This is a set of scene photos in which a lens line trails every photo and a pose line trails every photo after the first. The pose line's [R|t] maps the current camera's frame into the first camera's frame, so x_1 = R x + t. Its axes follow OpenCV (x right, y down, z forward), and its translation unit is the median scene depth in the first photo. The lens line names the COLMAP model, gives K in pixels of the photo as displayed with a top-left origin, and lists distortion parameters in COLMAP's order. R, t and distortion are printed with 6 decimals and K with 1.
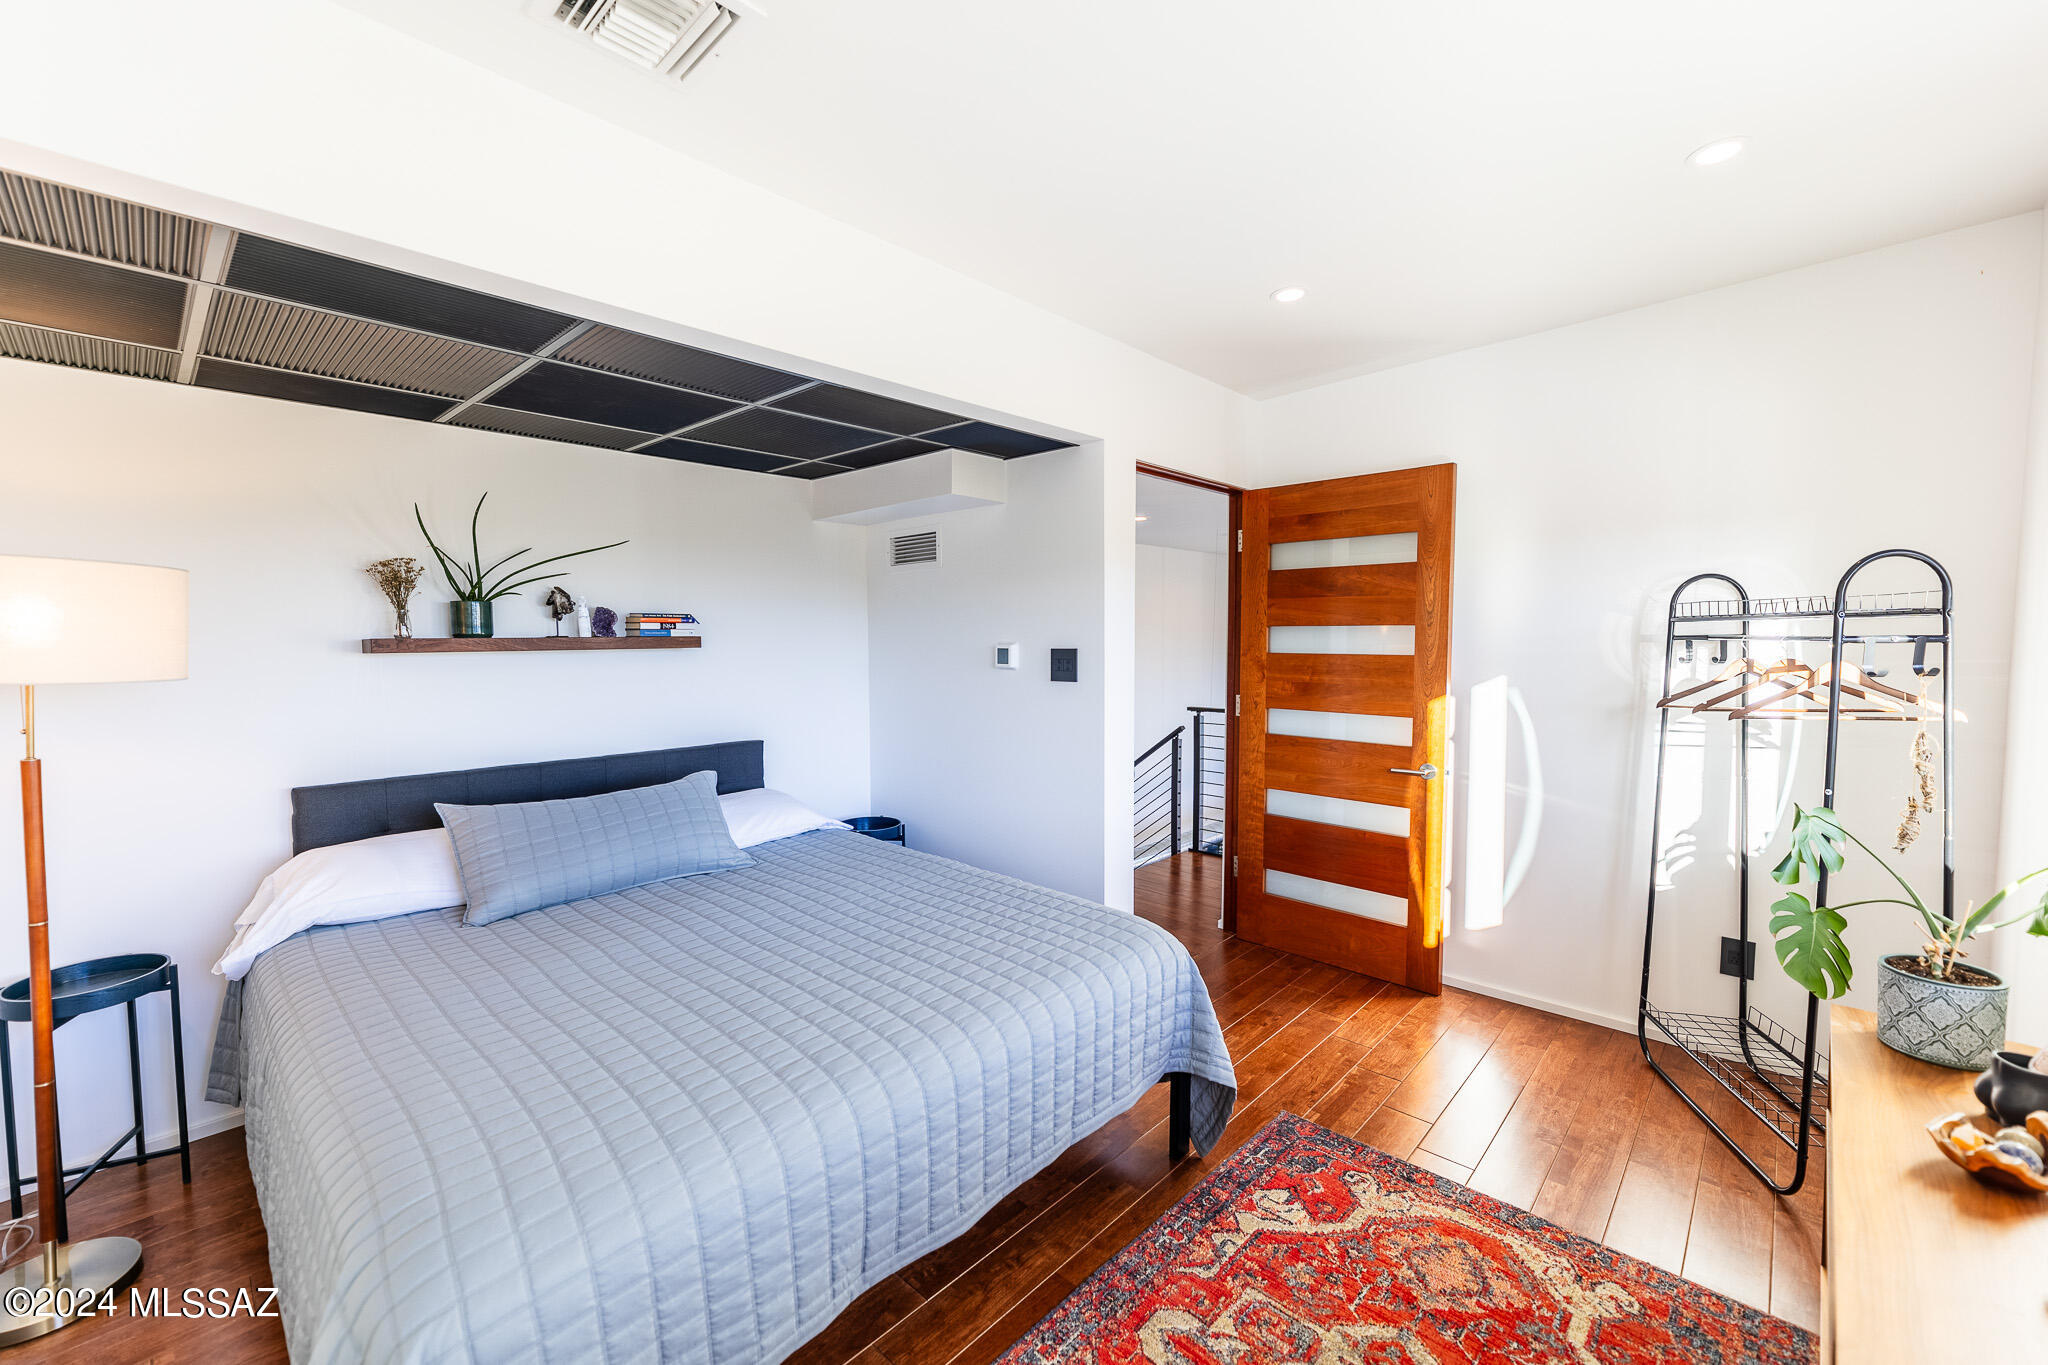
lens RADIAL K [[835.7, 0, 1024.0], [0, 835.7, 682.5], [0, 0, 1]] dist [-0.000432, -0.000290]
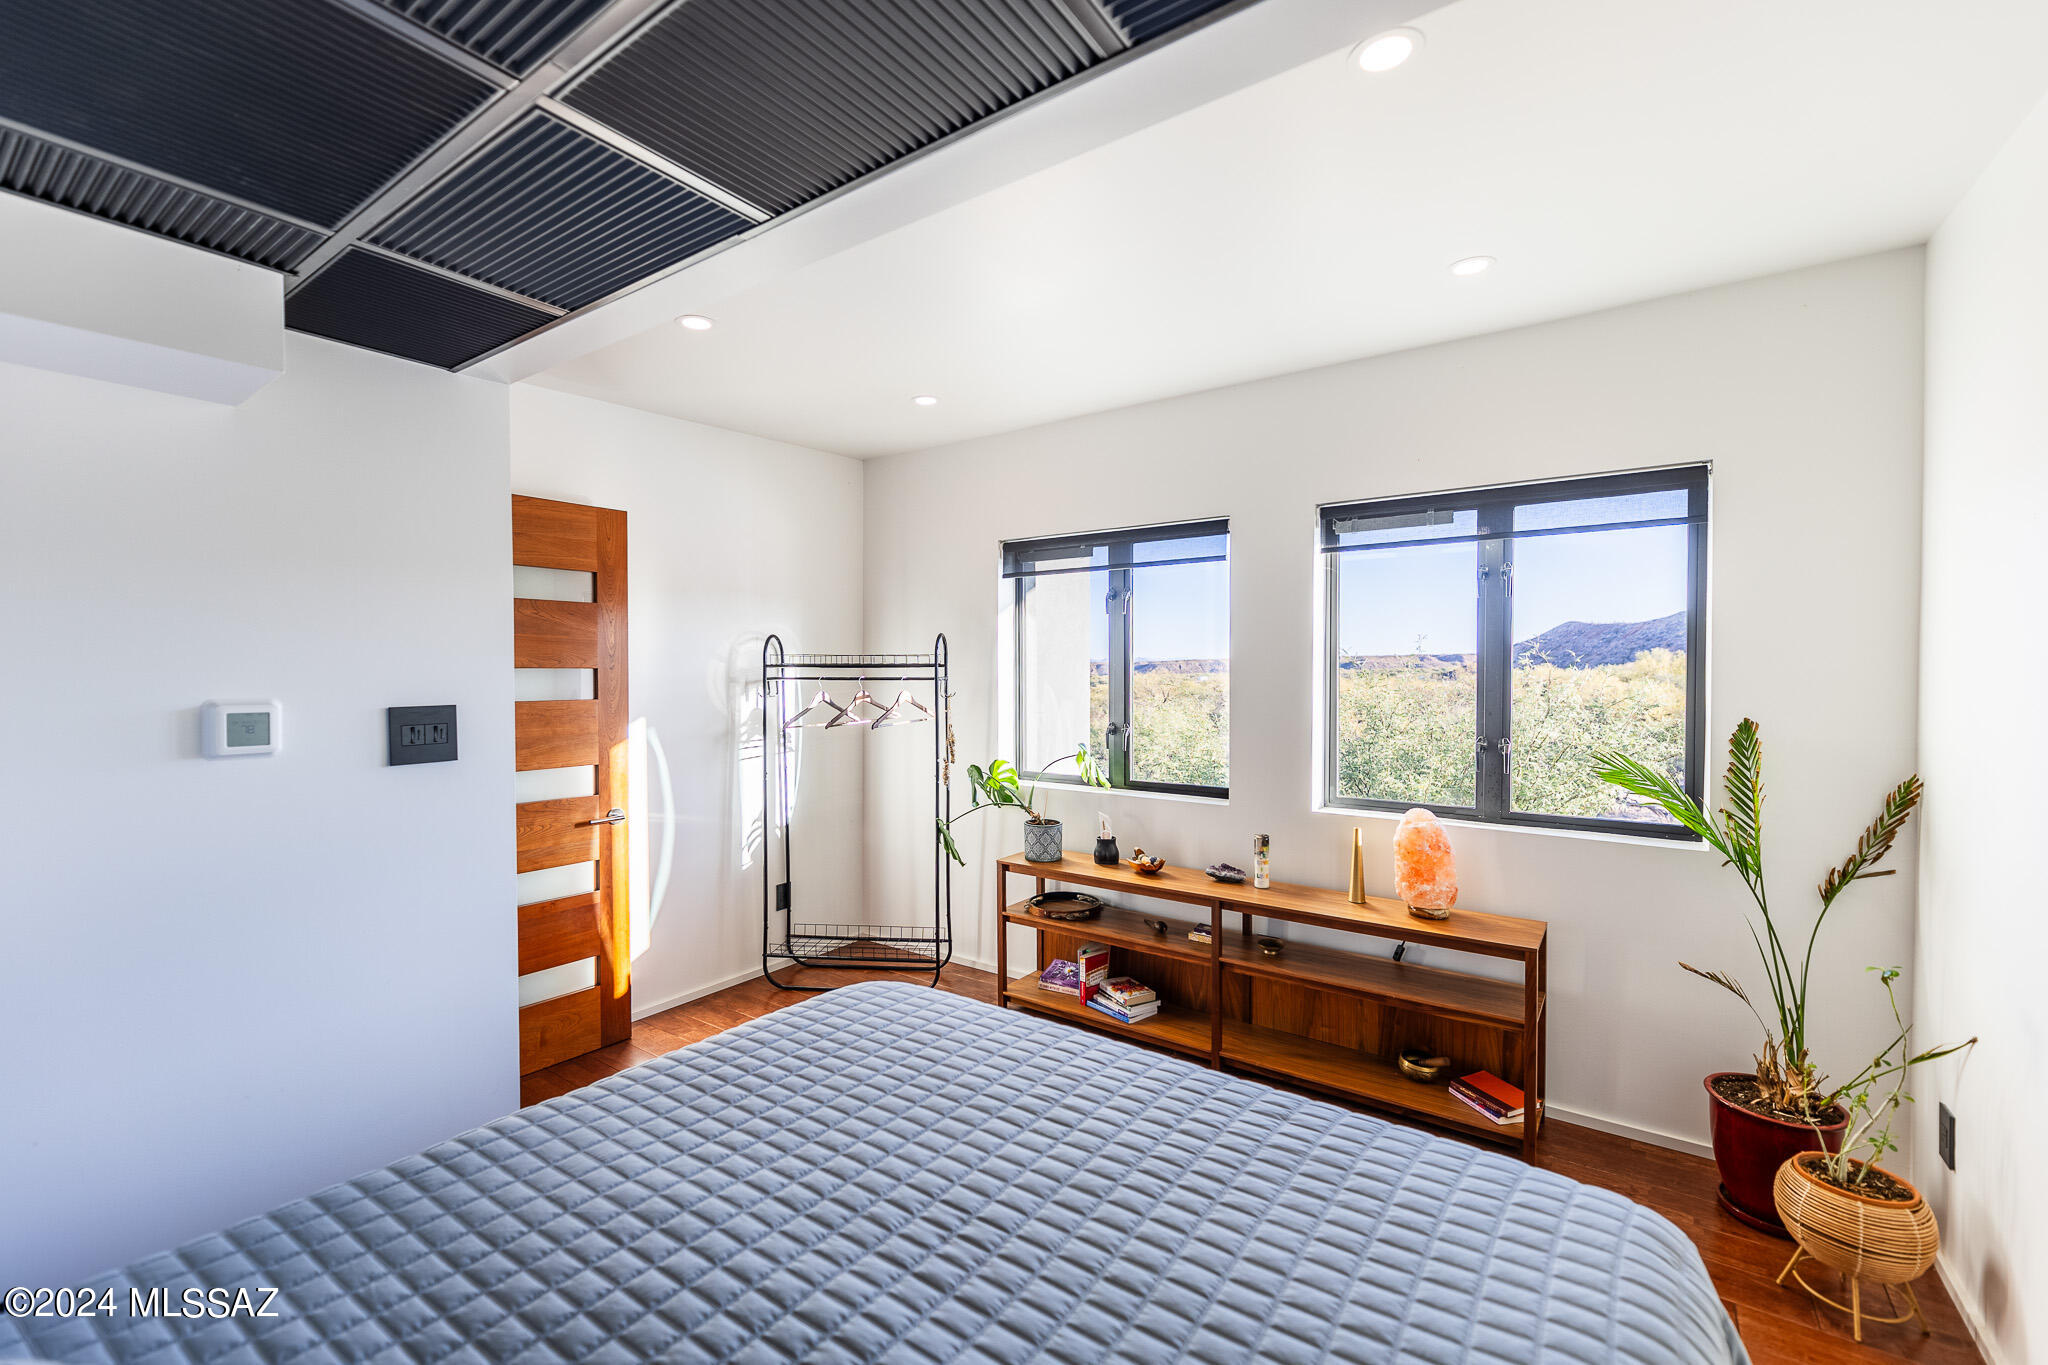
lens RADIAL K [[835.7, 0, 1024.0], [0, 835.7, 682.5], [0, 0, 1]] dist [-0.000432, -0.000290]
pose [[-0.136385, -0.012451, 0.990578, -0.877157], [0.055539, 0.998252, 0.020194, -0.069622], [-0.989098, 0.057770, -0.135455, 1.011634]]
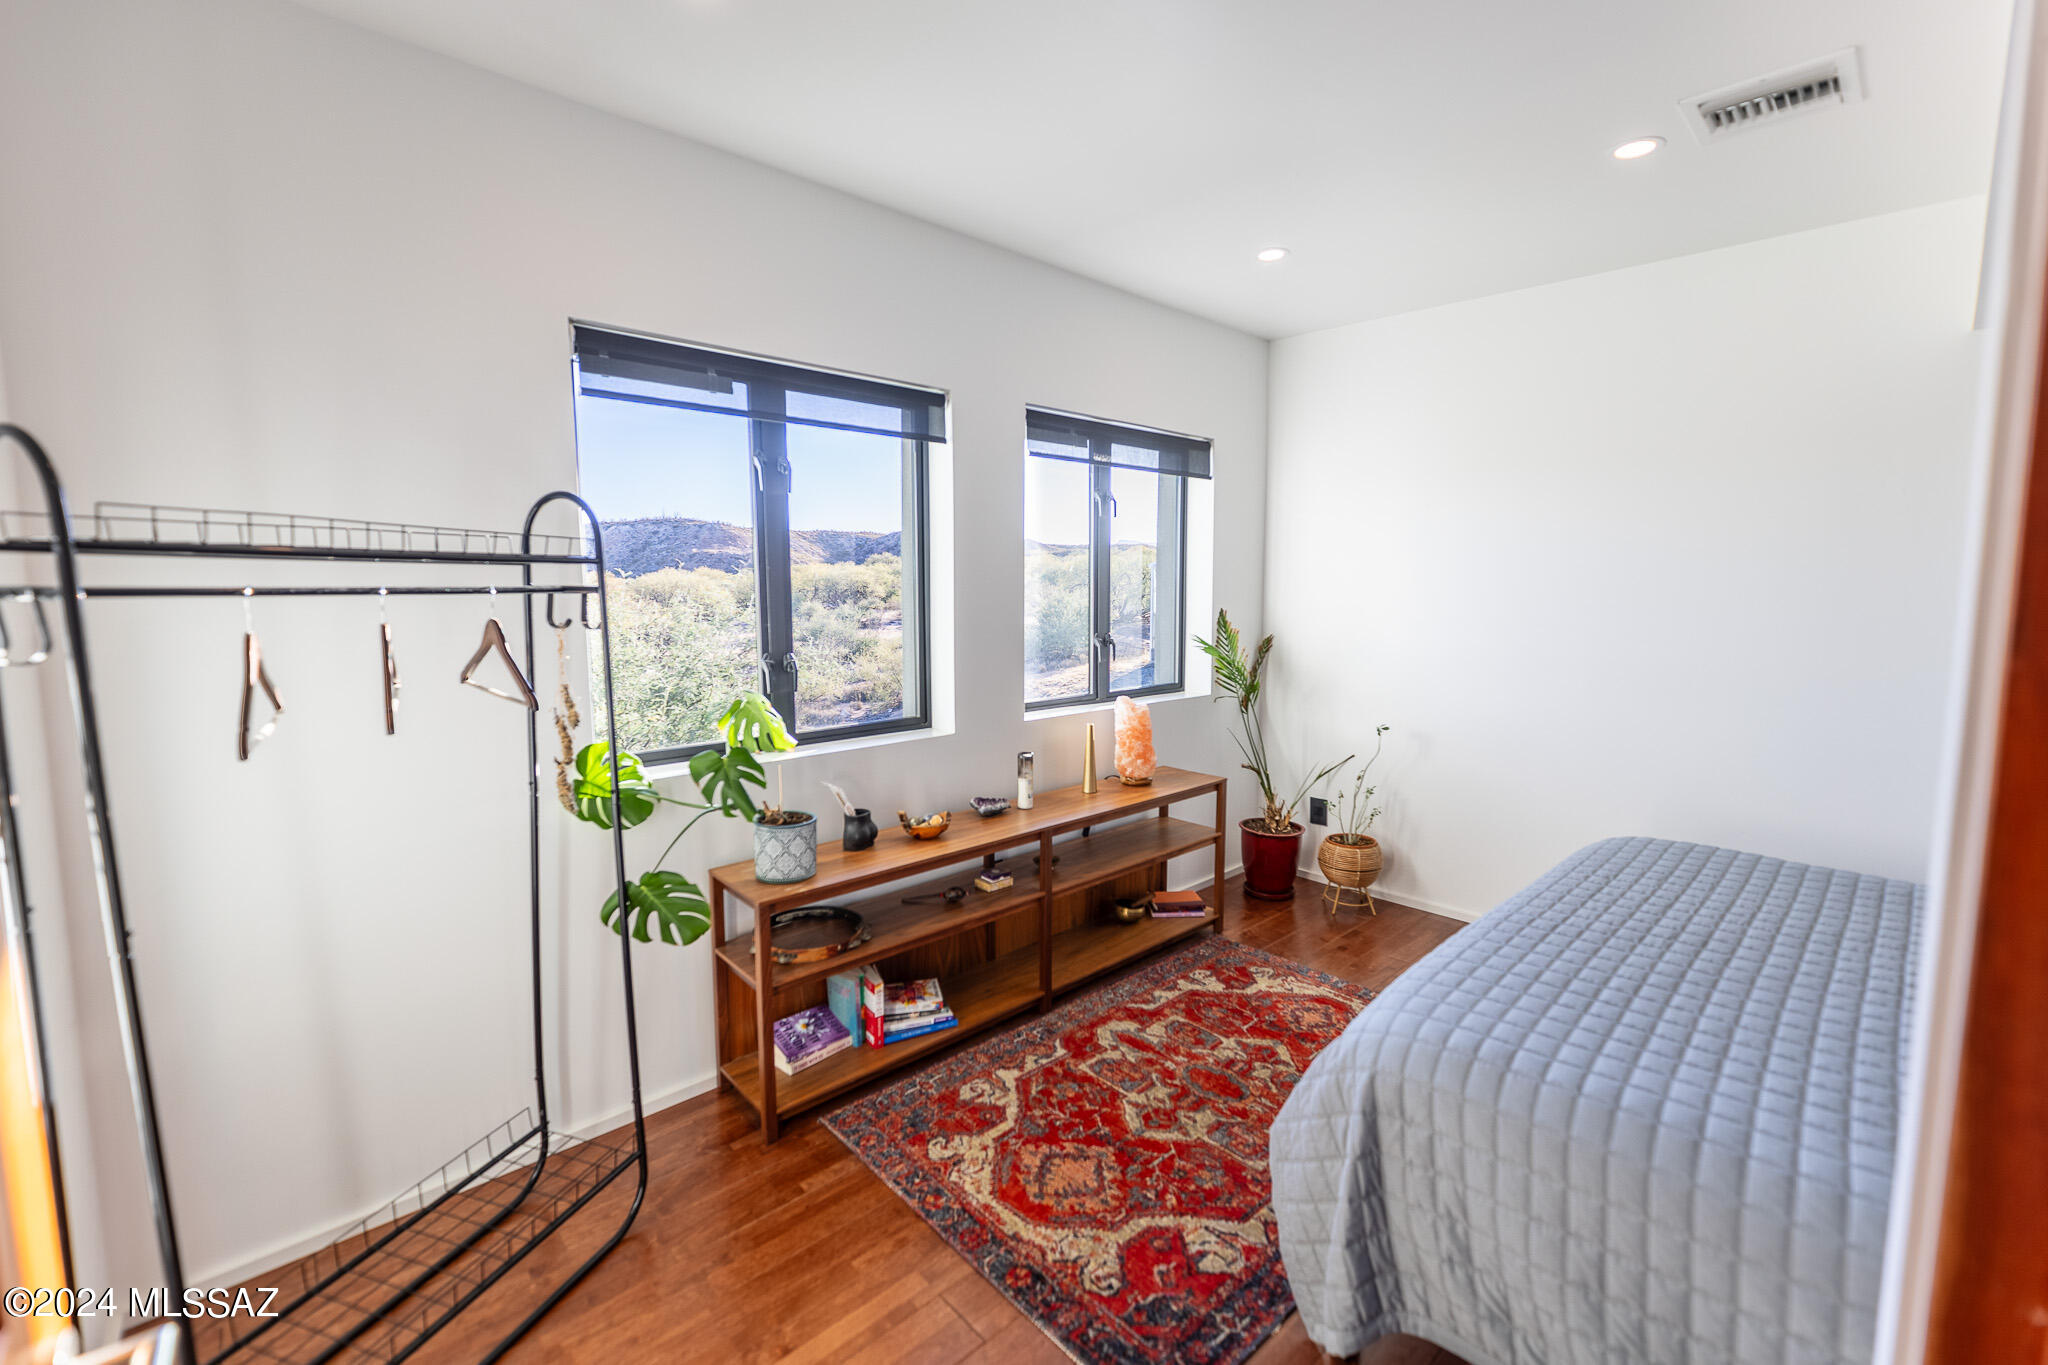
lens RADIAL K [[835.9, 0, 1013.7], [0, 835.9, 670.8], [0, 0, 1]] dist [0.001020, -0.000381]
pose [[-0.995774, -0.008404, 0.091447, 0.433854], [0.006047, 0.987643, 0.156602, -0.098301], [-0.091633, 0.156494, -0.983419, 1.757275]]
